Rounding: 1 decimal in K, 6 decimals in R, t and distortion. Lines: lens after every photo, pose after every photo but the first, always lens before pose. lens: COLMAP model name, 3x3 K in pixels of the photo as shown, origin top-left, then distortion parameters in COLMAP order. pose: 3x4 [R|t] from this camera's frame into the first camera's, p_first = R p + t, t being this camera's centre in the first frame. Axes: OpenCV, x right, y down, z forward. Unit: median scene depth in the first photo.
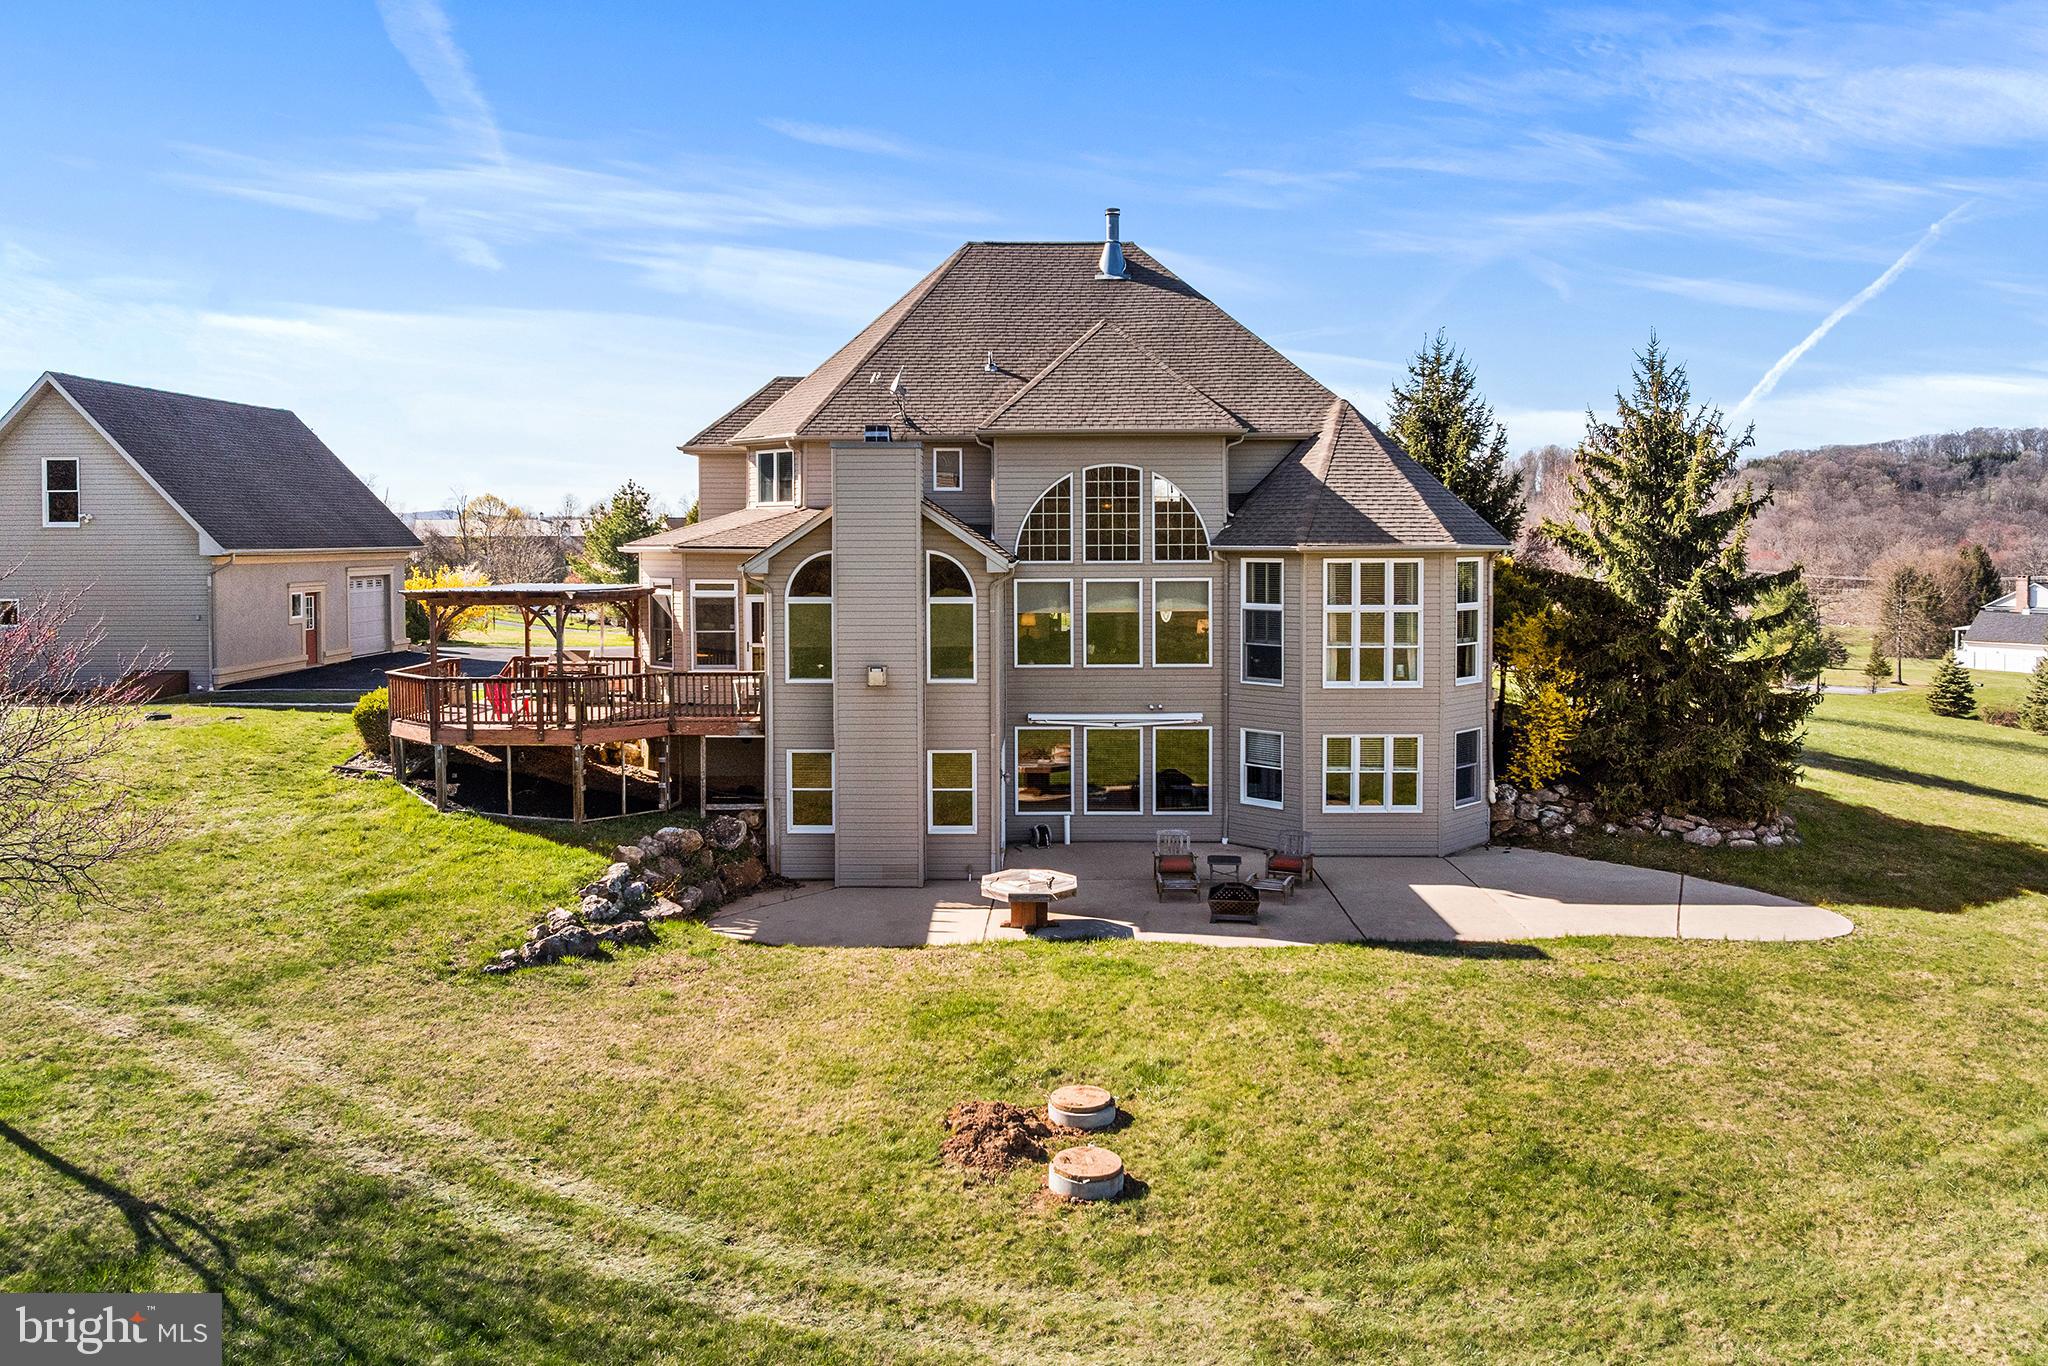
lens RADIAL K [[1464.7, 0, 1031.9], [0, 1464.7, 594.6], [0, 0, 1]] dist [-0.035876, 0.005109]
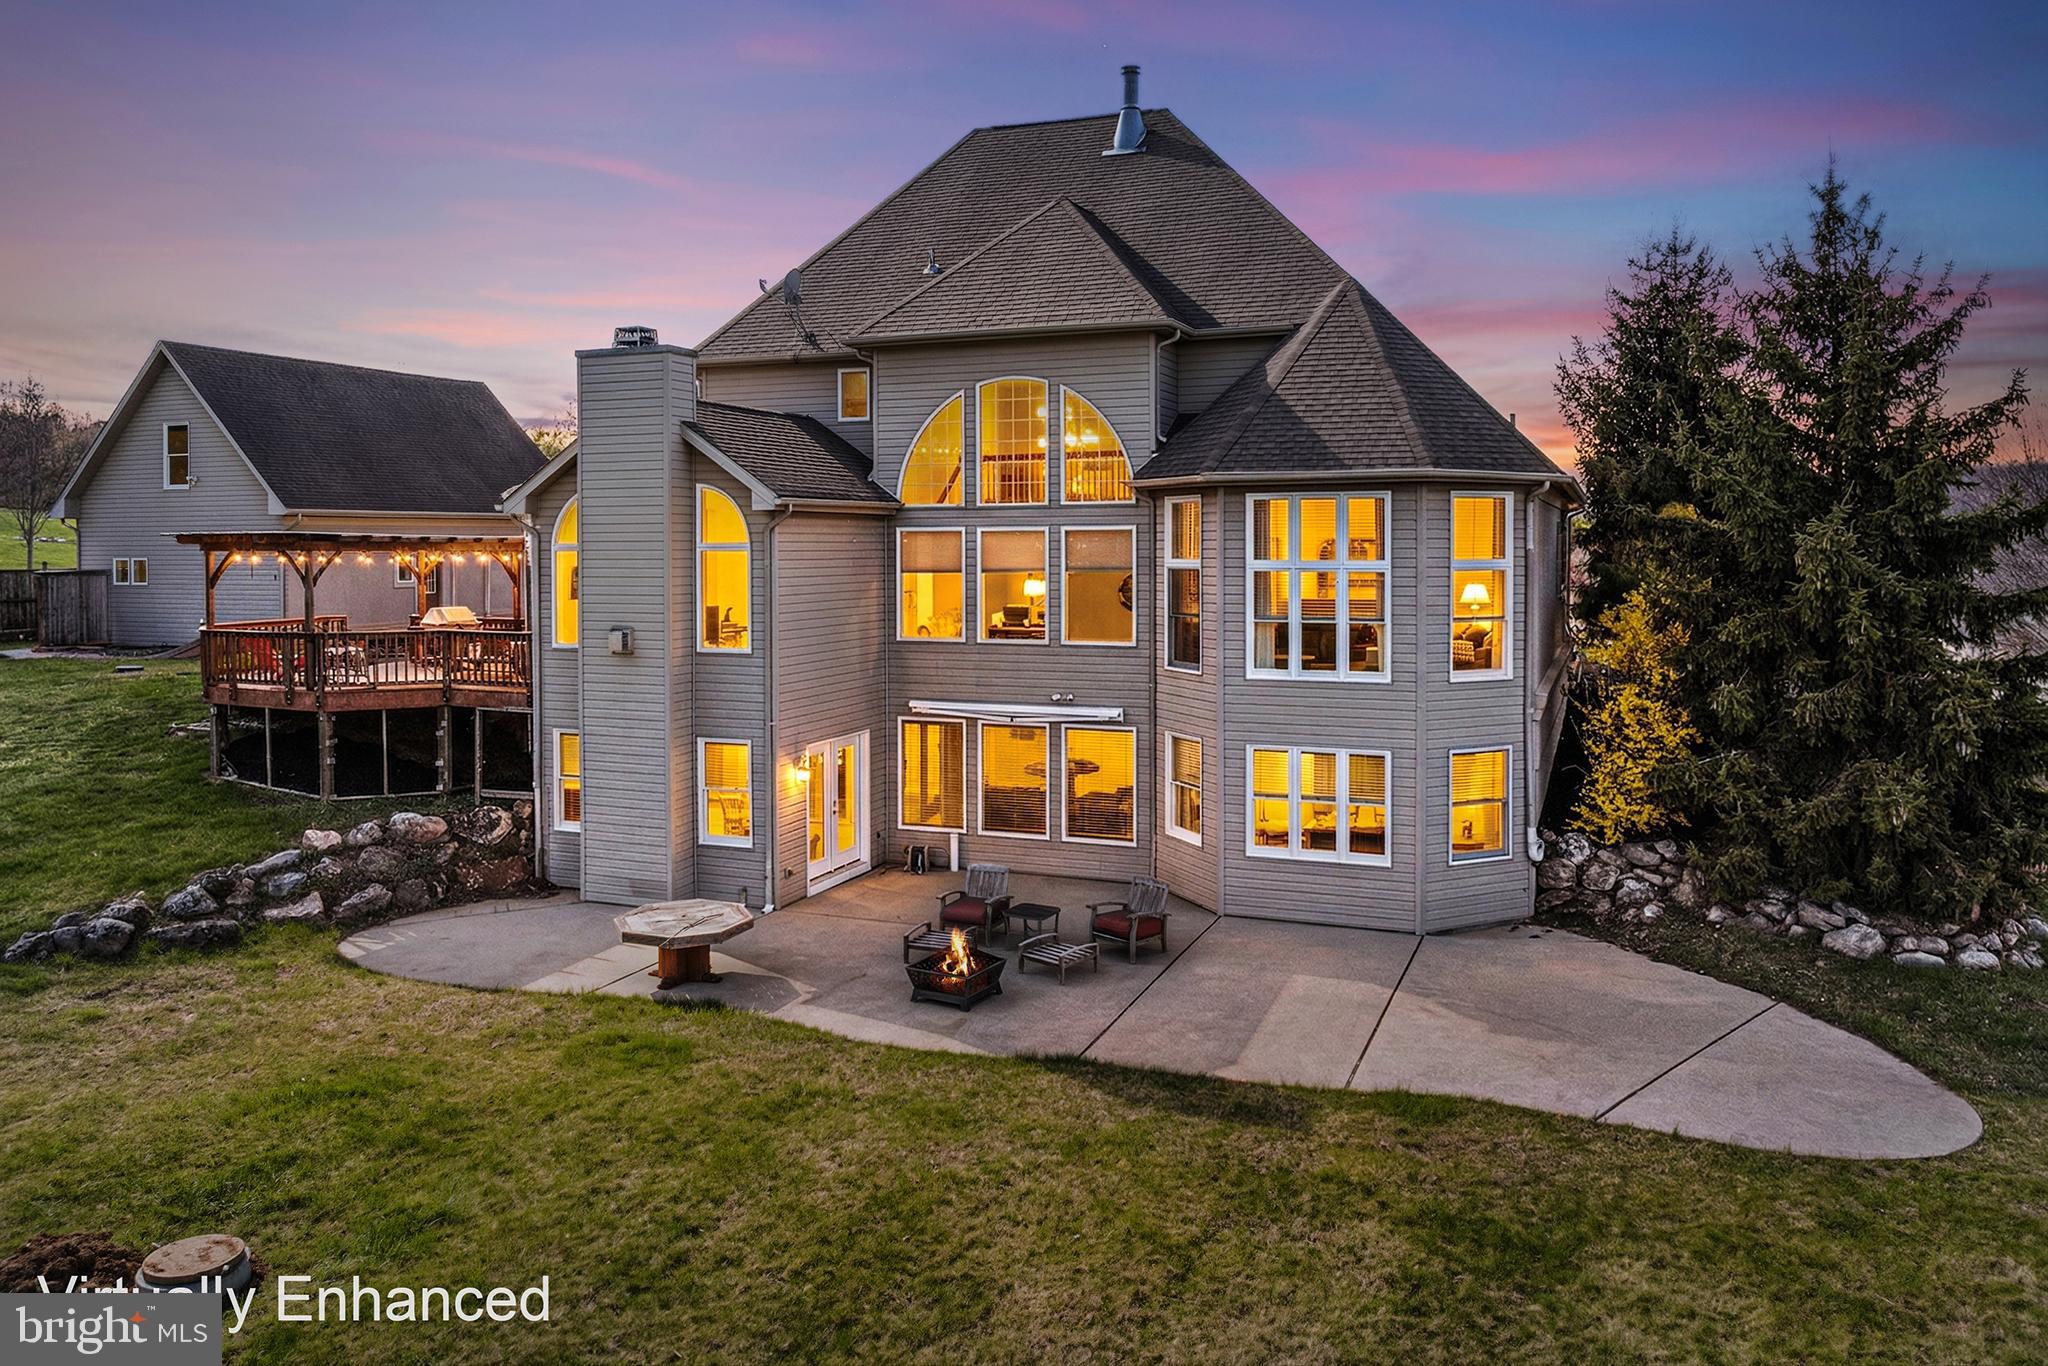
lens RADIAL K [[1464.7, 0, 1038.8], [0, 1464.7, 586.7], [0, 0, 1]] dist [-0.035876, 0.005109]
pose [[0.935269, 0.011452, -0.353752, 0.353074], [-0.013707, 0.999899, -0.003870, 0.023927], [0.353672, 0.008469, 0.935331, 0.305309]]
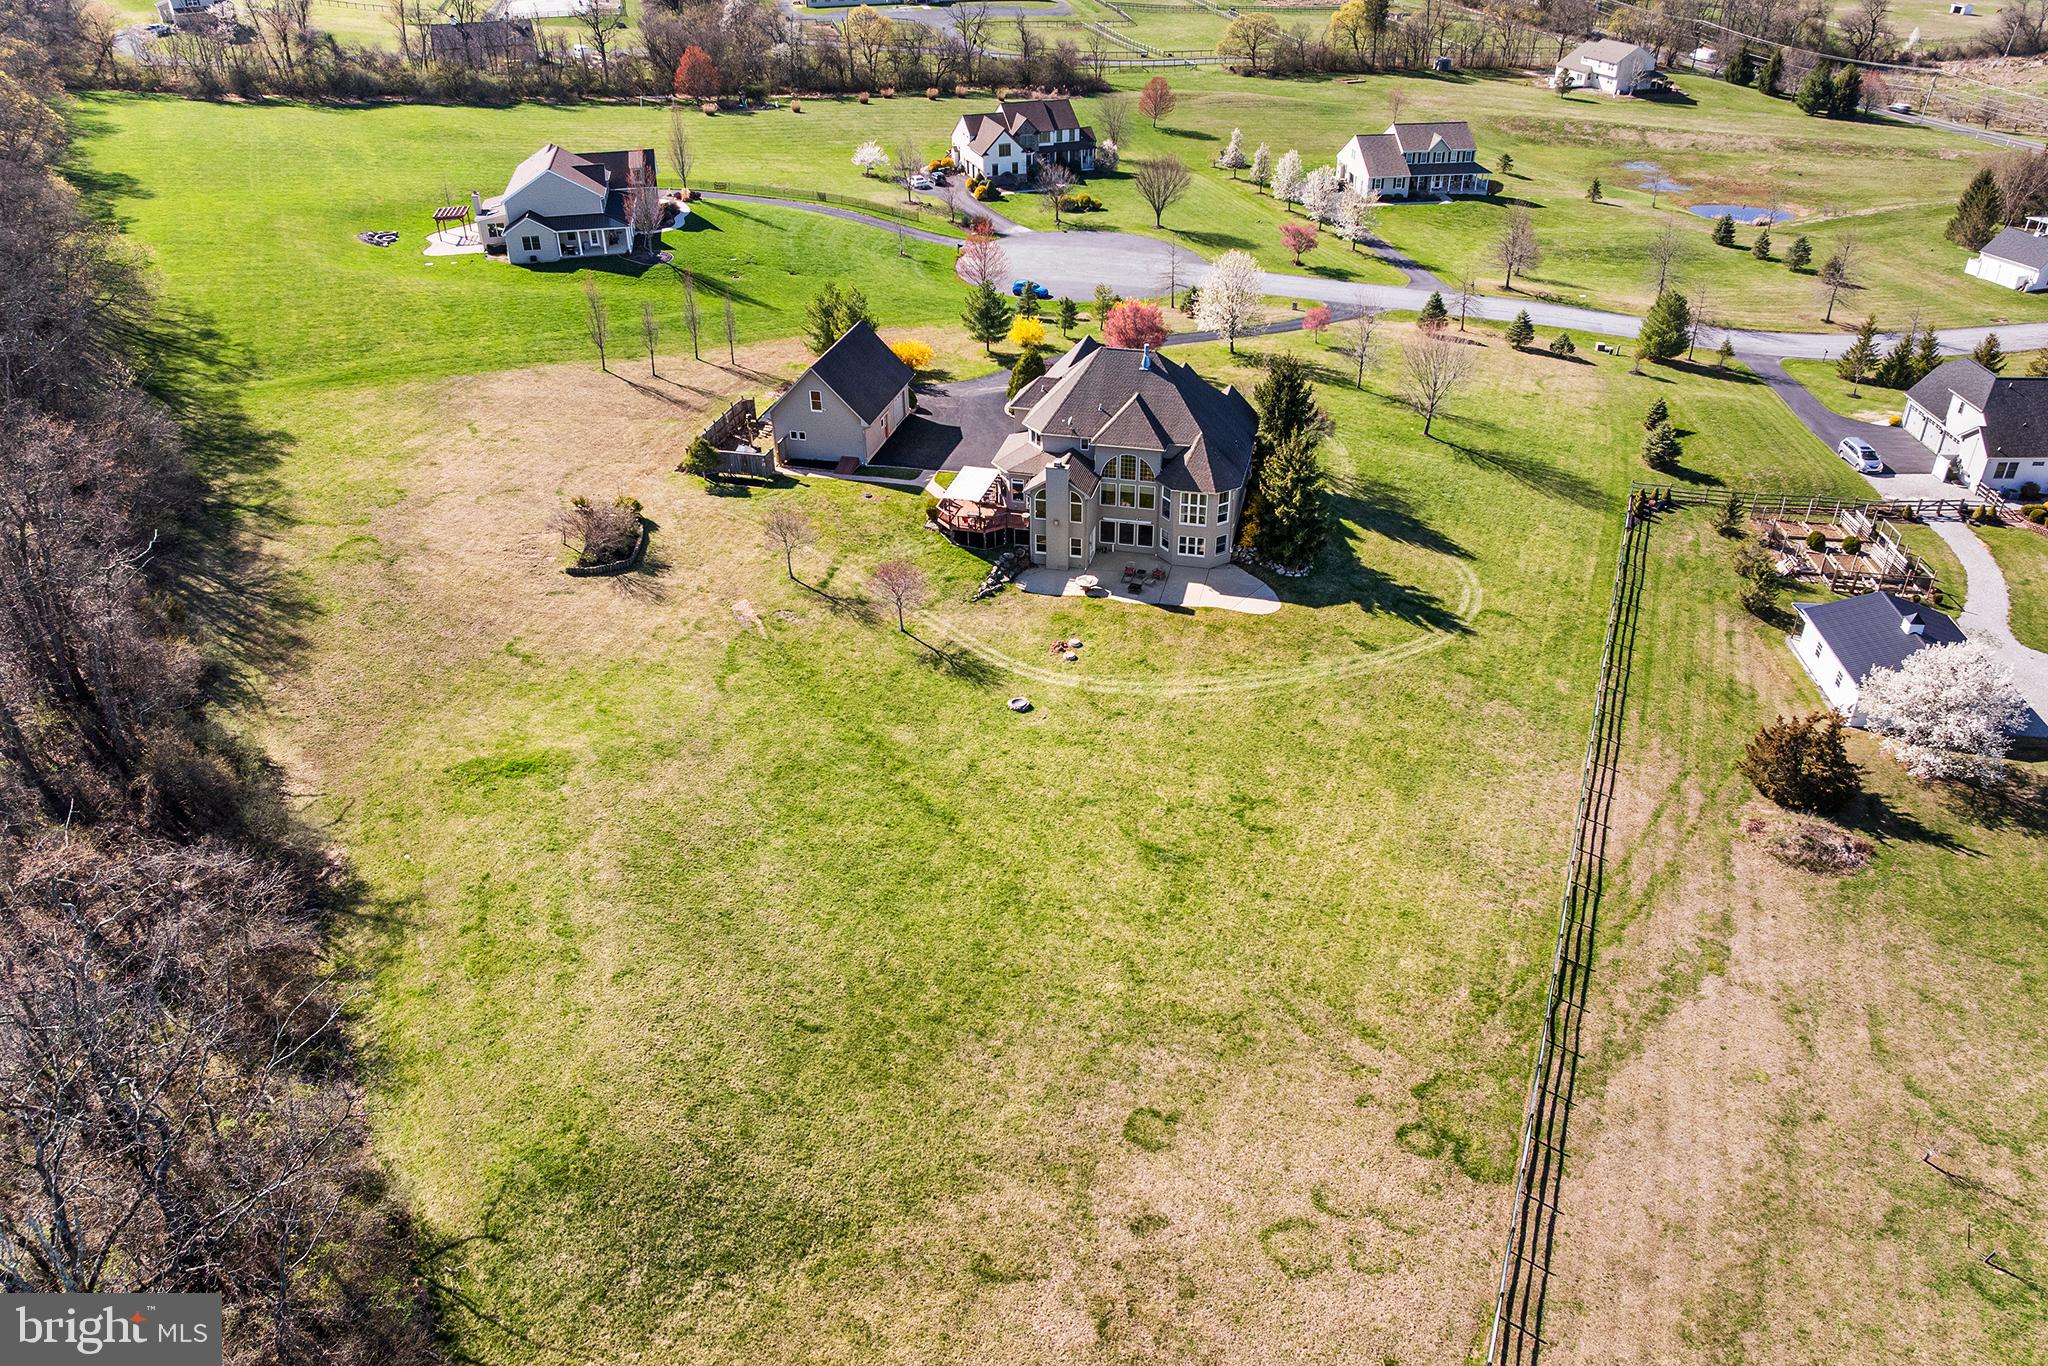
lens RADIAL K [[1464.7, 0, 1033.5], [0, 1464.7, 688.3], [0, 0, 1]] dist [-0.035876, 0.005109]
pose [[0.975350, 0.111998, -0.190129, 0.586601], [-0.001695, 0.865400, 0.501080, -1.417082], [0.220657, -0.488406, 0.844257, -2.379588]]
